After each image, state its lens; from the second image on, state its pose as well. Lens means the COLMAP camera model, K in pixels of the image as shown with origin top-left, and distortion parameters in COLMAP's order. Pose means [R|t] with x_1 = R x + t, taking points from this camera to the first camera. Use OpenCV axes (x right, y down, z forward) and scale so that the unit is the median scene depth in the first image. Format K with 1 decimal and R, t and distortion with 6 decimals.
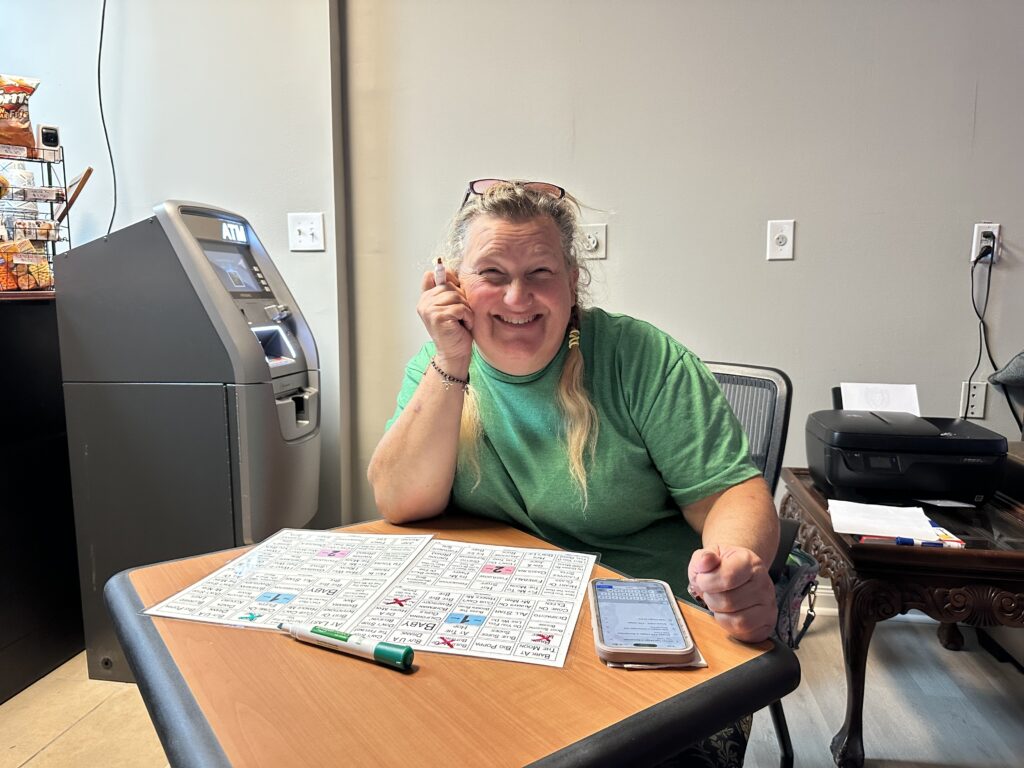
lens RADIAL K [[725.2, 0, 509.7], [0, 725.2, 367.1], [0, 0, 1]] dist [0.026287, -0.030599]
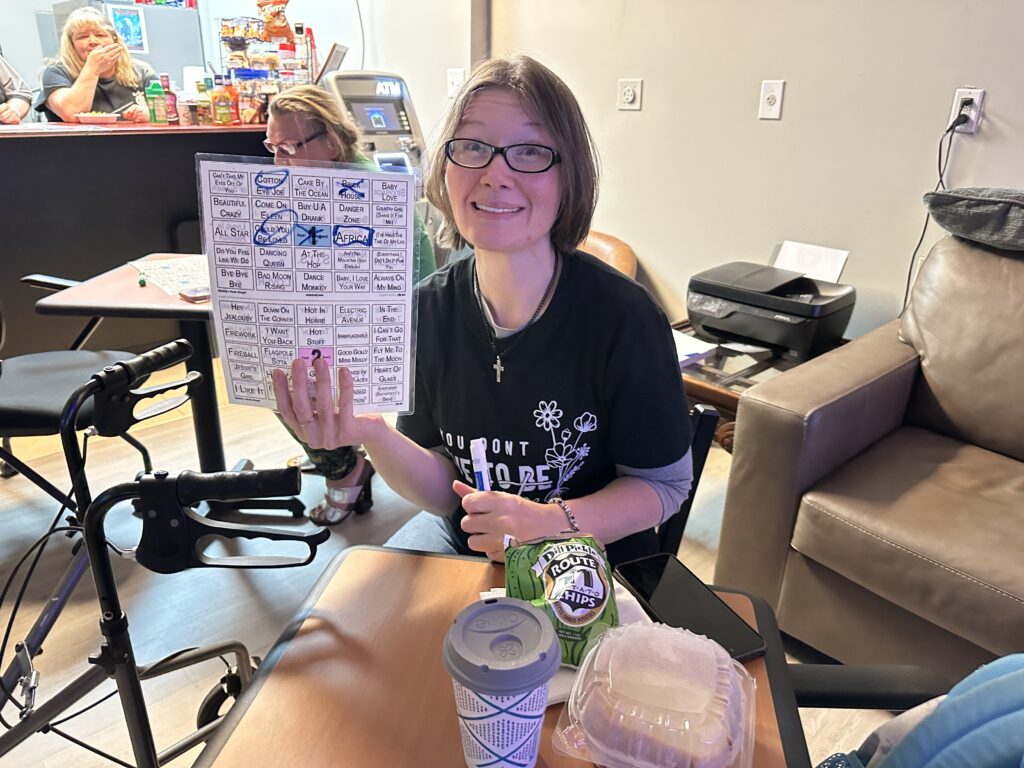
lens RADIAL K [[725.2, 0, 492.4], [0, 725.2, 383.2], [0, 0, 1]] dist [0.026287, -0.030599]
pose [[0.784141, 0.246516, -0.569519, 0.818466], [-0.084930, 0.951711, 0.295012, -0.063204], [0.614743, -0.182962, 0.767213, -0.163703]]
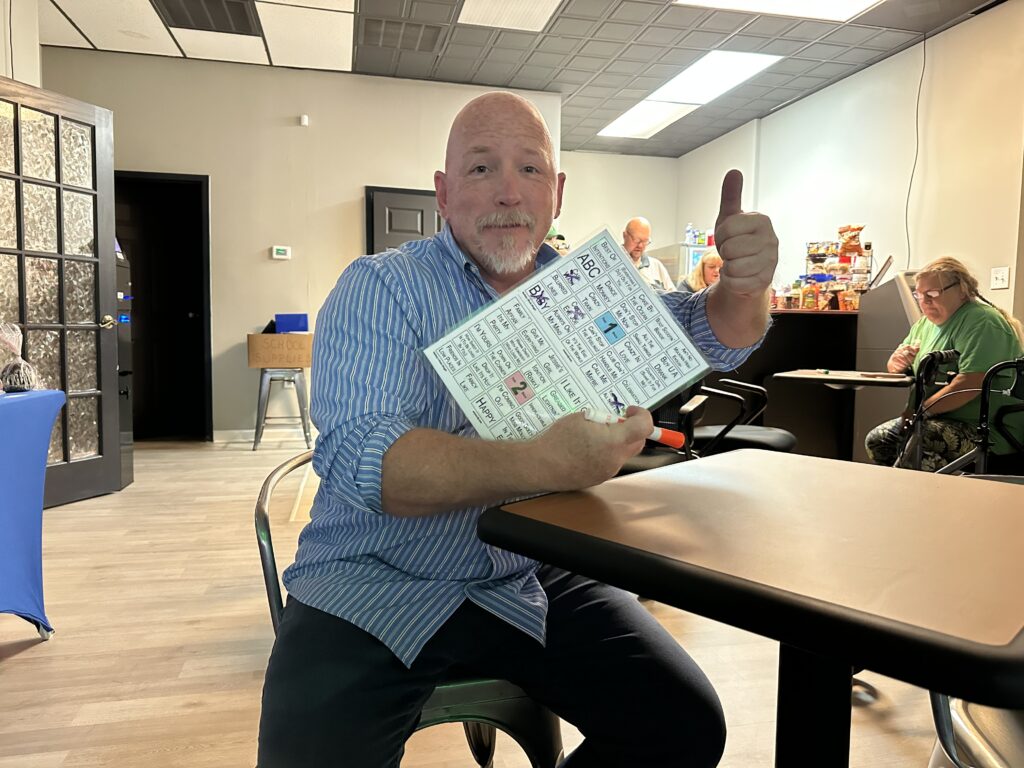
lens RADIAL K [[725.2, 0, 521.8], [0, 725.2, 377.0], [0, 0, 1]] dist [0.026287, -0.030599]
pose [[0.389510, 0.065906, -0.918661, 1.037727], [-0.114850, 0.993127, 0.022553, 0.166352], [0.913834, 0.096723, 0.394402, -0.841758]]
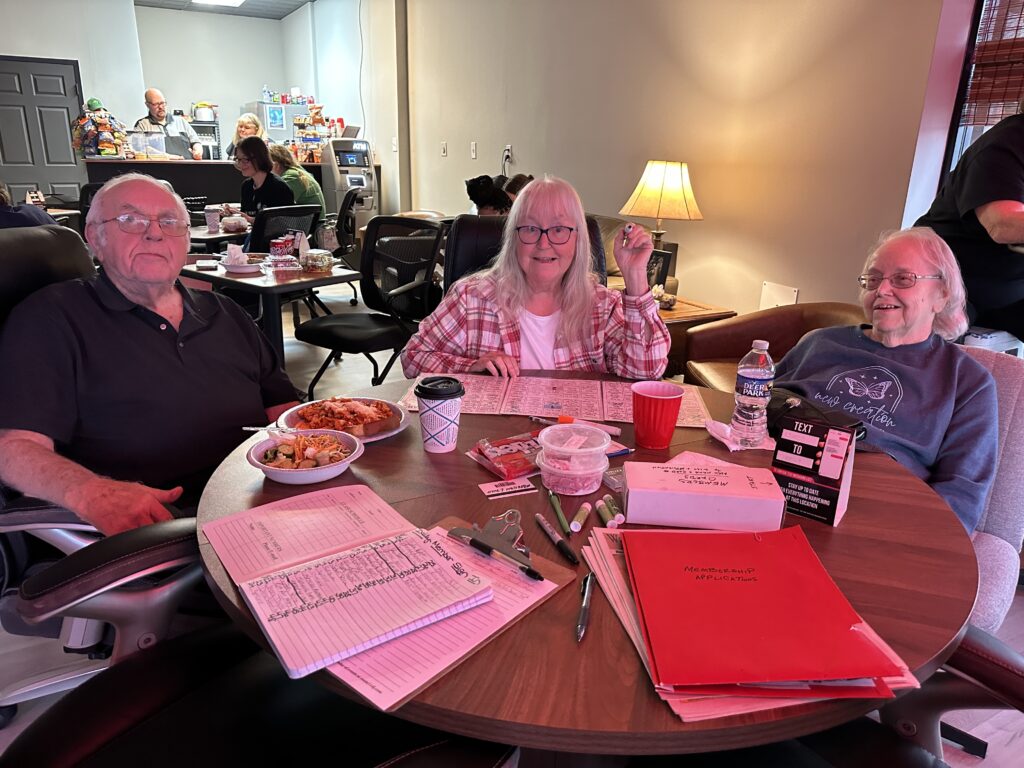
lens RADIAL K [[725.2, 0, 513.9], [0, 725.2, 374.4], [0, 0, 1]] dist [0.026287, -0.030599]
pose [[0.613452, 0.244847, -0.750817, 2.748136], [-0.107022, 0.967728, 0.228141, -0.010725], [0.782447, -0.059600, 0.619859, -0.557267]]
